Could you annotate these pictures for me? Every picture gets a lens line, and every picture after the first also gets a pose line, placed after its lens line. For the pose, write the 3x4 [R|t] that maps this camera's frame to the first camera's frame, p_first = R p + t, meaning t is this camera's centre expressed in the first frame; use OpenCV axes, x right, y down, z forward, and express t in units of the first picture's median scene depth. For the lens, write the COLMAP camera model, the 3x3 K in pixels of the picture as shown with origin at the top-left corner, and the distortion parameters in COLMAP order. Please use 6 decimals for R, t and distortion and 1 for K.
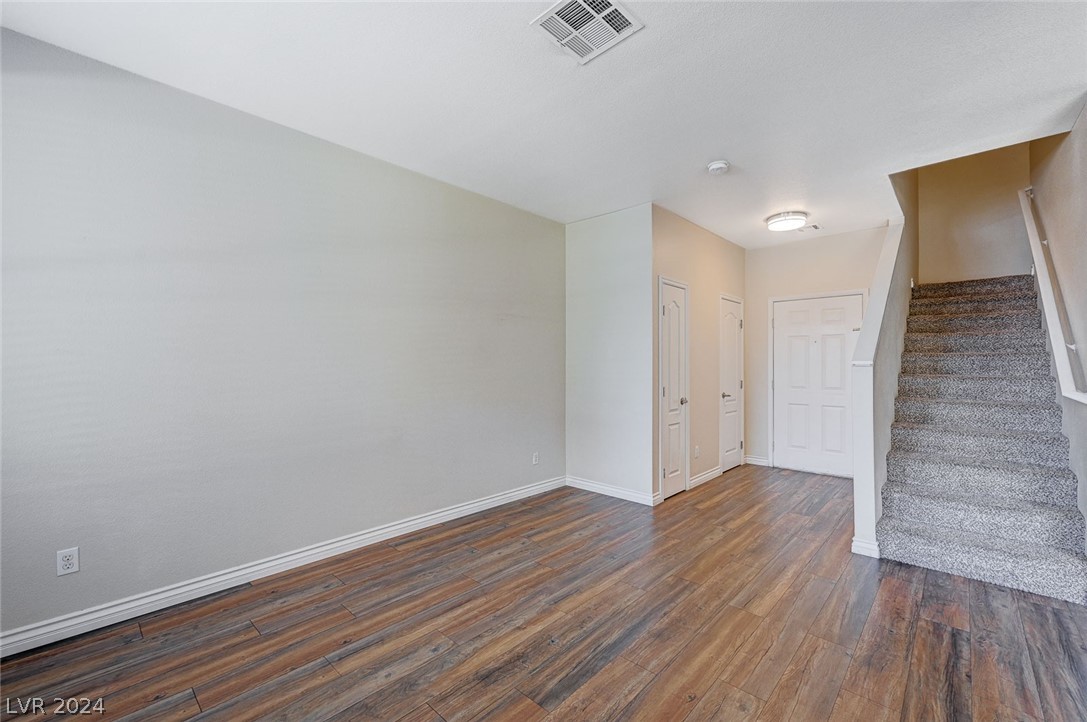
lens RADIAL K [[433.7, 0, 548.8], [0, 433.7, 360.7], [0, 0, 1]] dist [-0.003034, 0.000462]
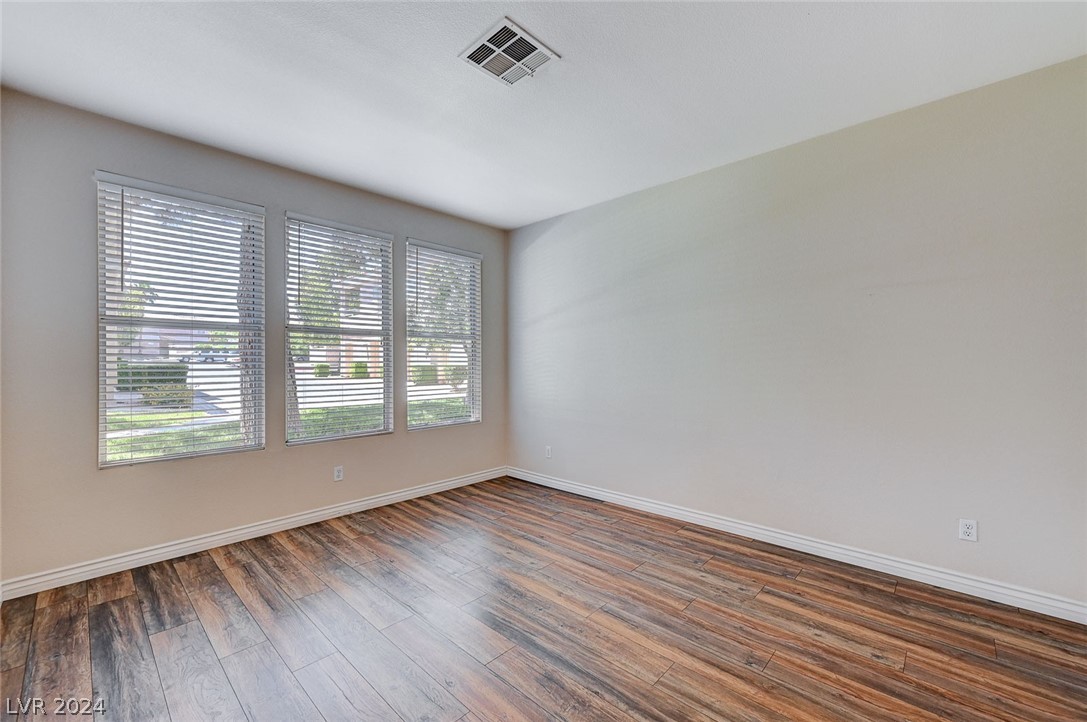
lens RADIAL K [[433.7, 0, 559.1], [0, 433.7, 365.2], [0, 0, 1]] dist [-0.003034, 0.000462]
pose [[0.026754, 0.003966, -0.999634, 0.814403], [0.013854, 0.999895, 0.004338, 0.005689], [0.999546, -0.013965, 0.026697, 0.736688]]
